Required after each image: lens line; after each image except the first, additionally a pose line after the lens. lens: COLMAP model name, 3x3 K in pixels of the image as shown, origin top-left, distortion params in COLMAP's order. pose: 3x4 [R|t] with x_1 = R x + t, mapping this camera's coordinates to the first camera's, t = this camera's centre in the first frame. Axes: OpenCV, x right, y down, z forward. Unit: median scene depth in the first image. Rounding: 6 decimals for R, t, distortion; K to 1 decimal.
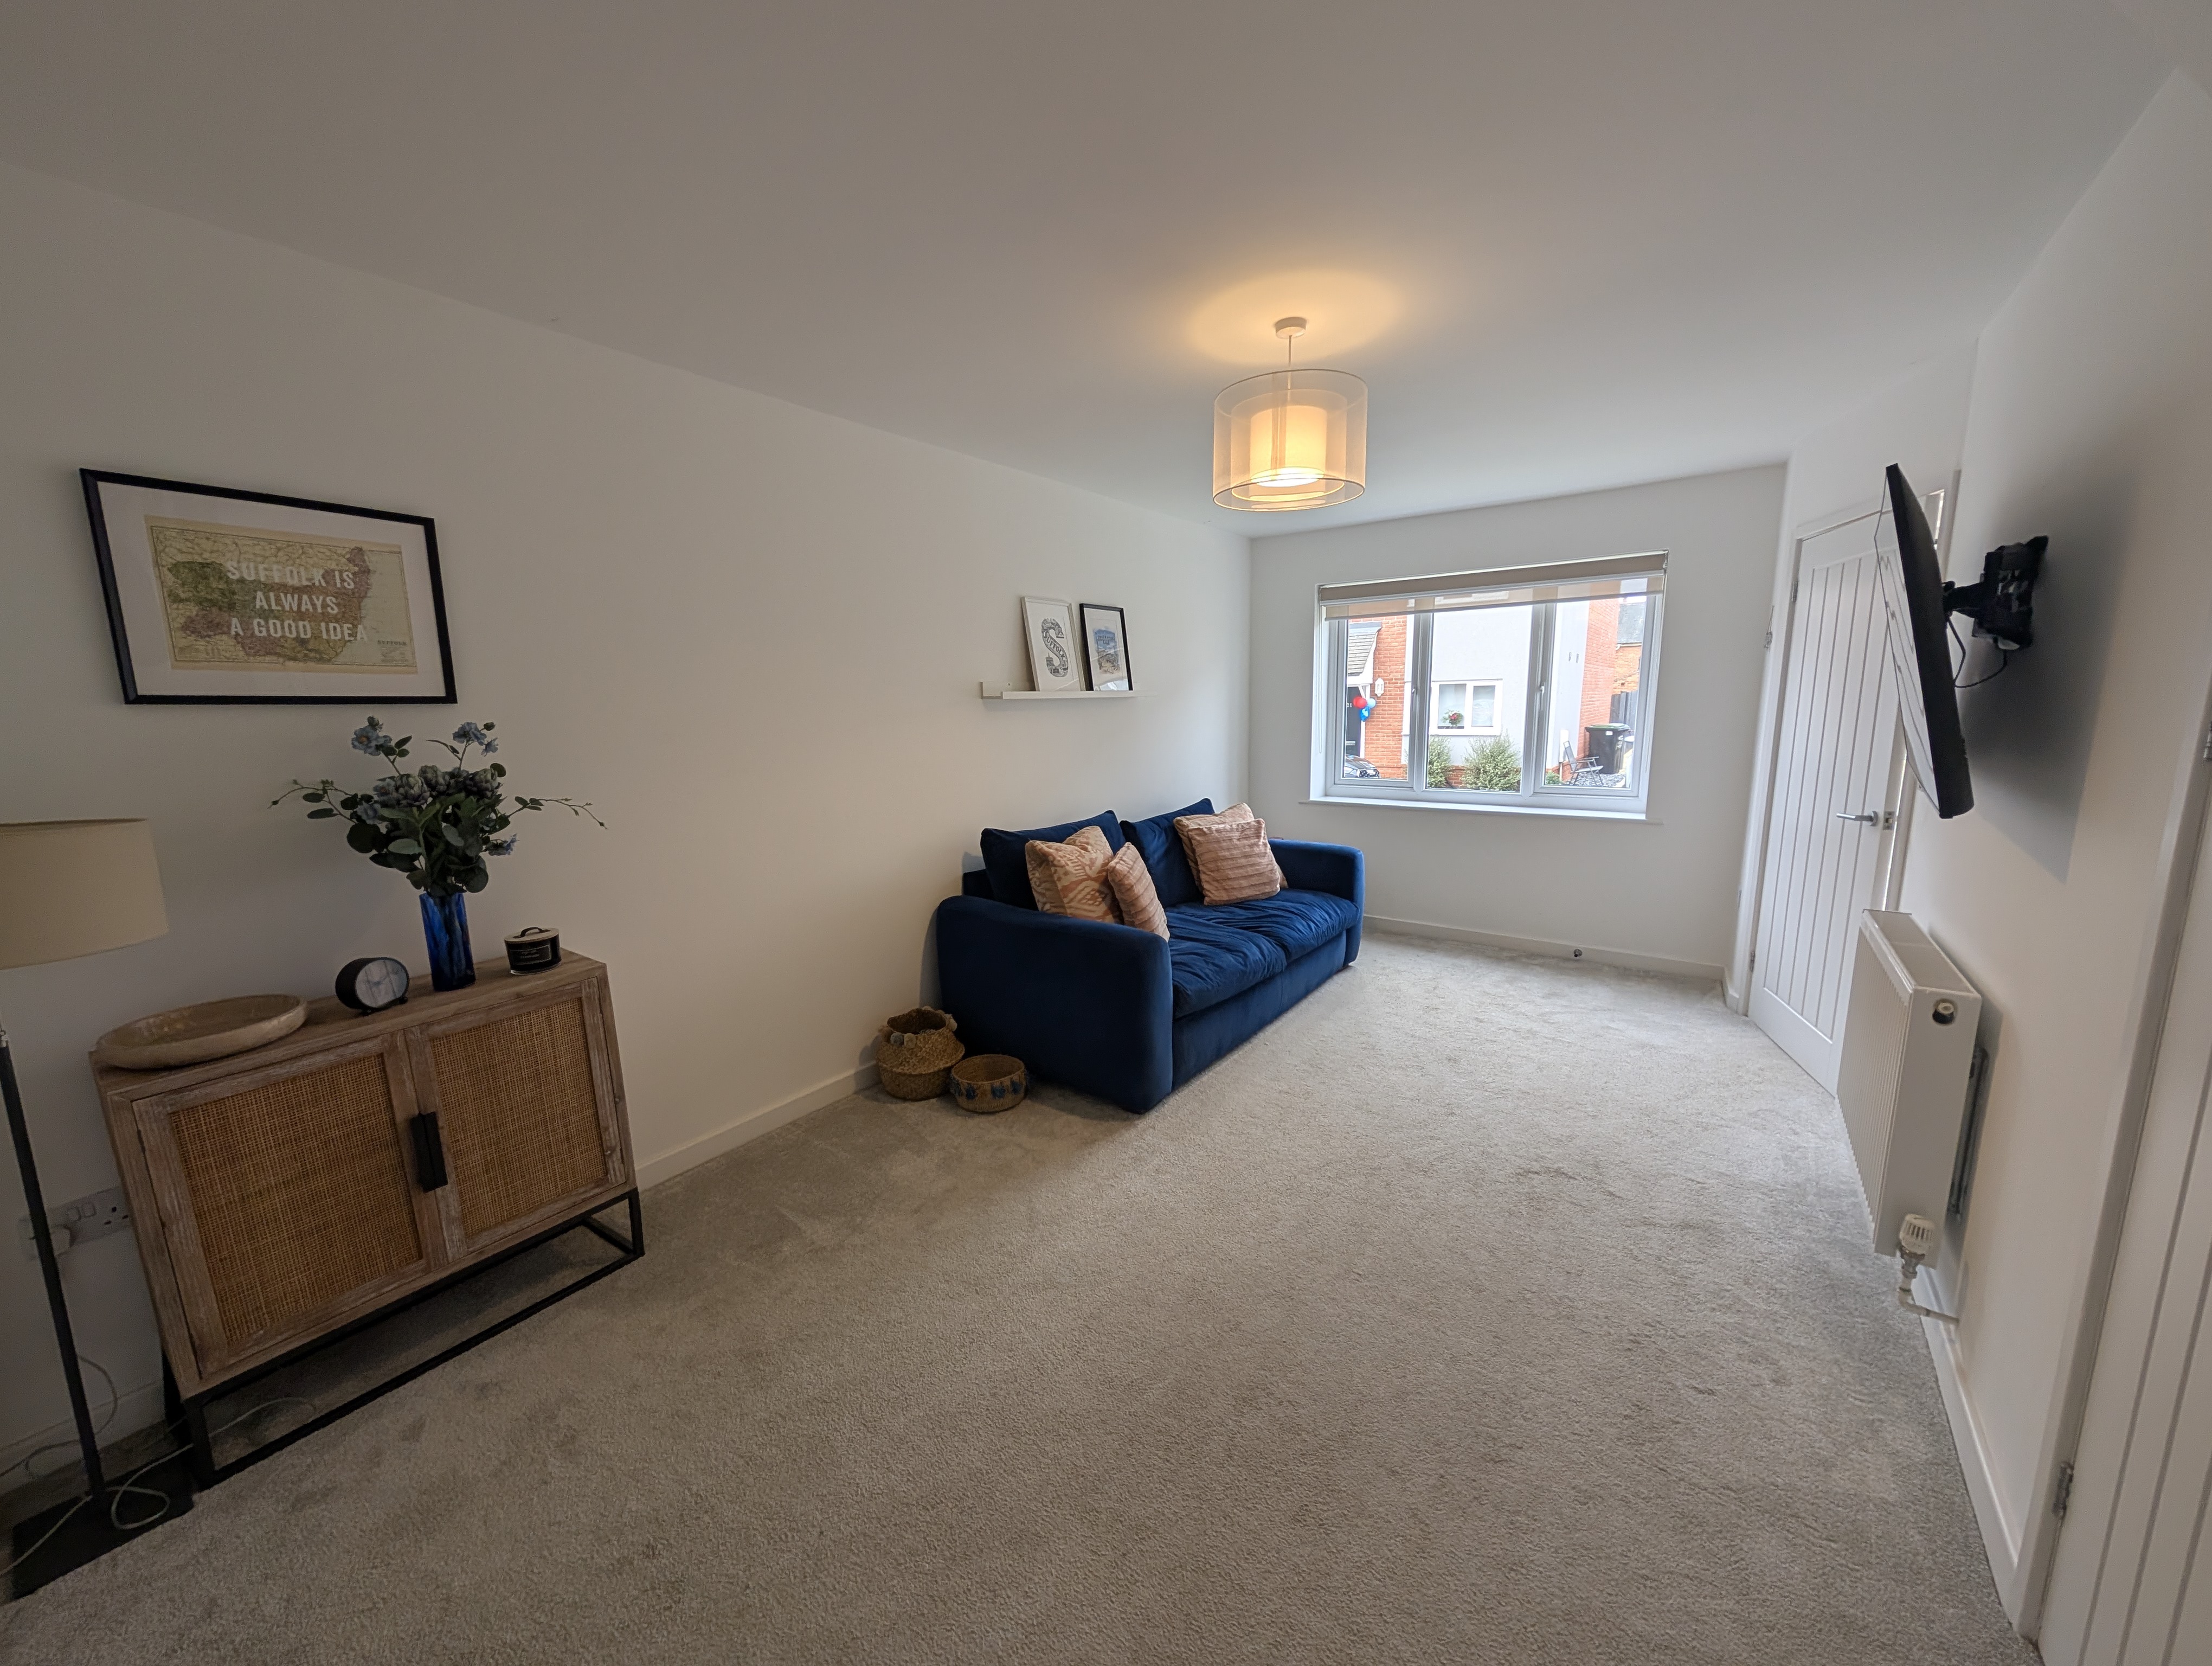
lens RADIAL K [[836.8, 0, 1104.4], [0, 836.8, 843.7], [0, 0, 1]] dist [0.001806, 0.000355]
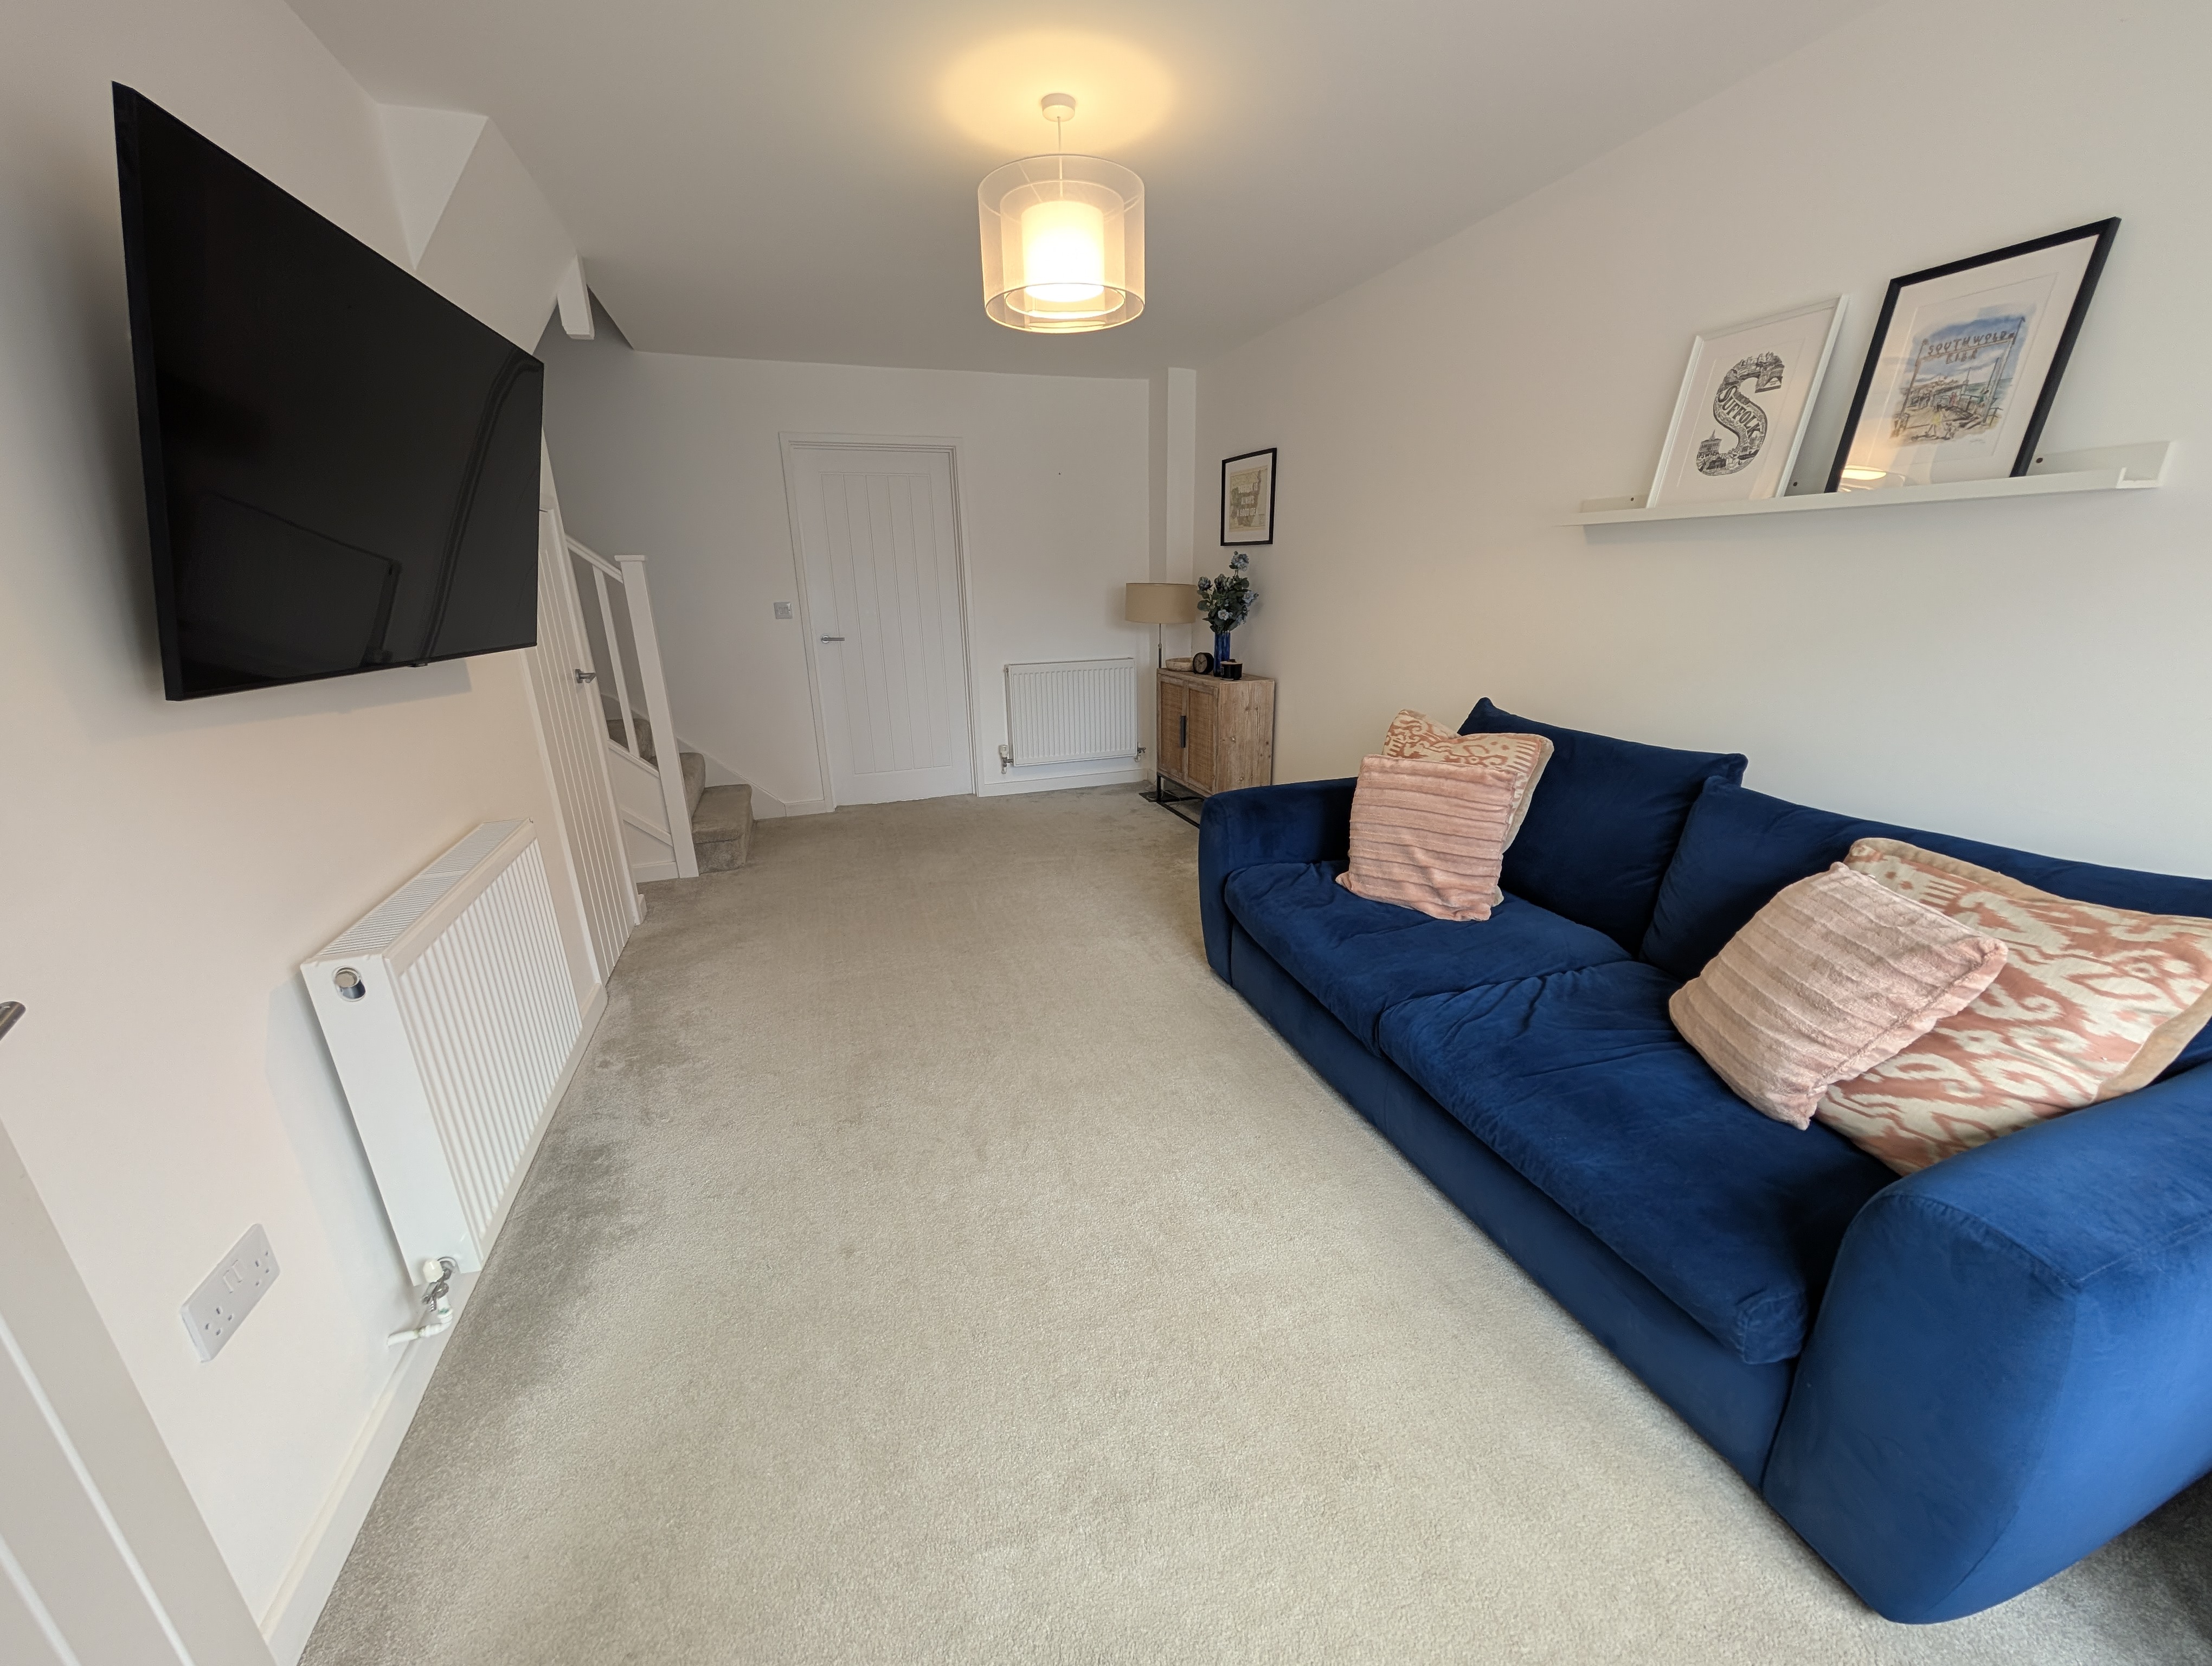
lens RADIAL K [[836.8, 0, 1104.4], [0, 836.8, 843.7], [0, 0, 1]] dist [0.001806, 0.000355]
pose [[-0.563898, 0.288784, -0.773707, 1.289667], [-0.105106, 0.904153, 0.414077, -0.329437], [0.819128, 0.314819, -0.479497, 1.994602]]
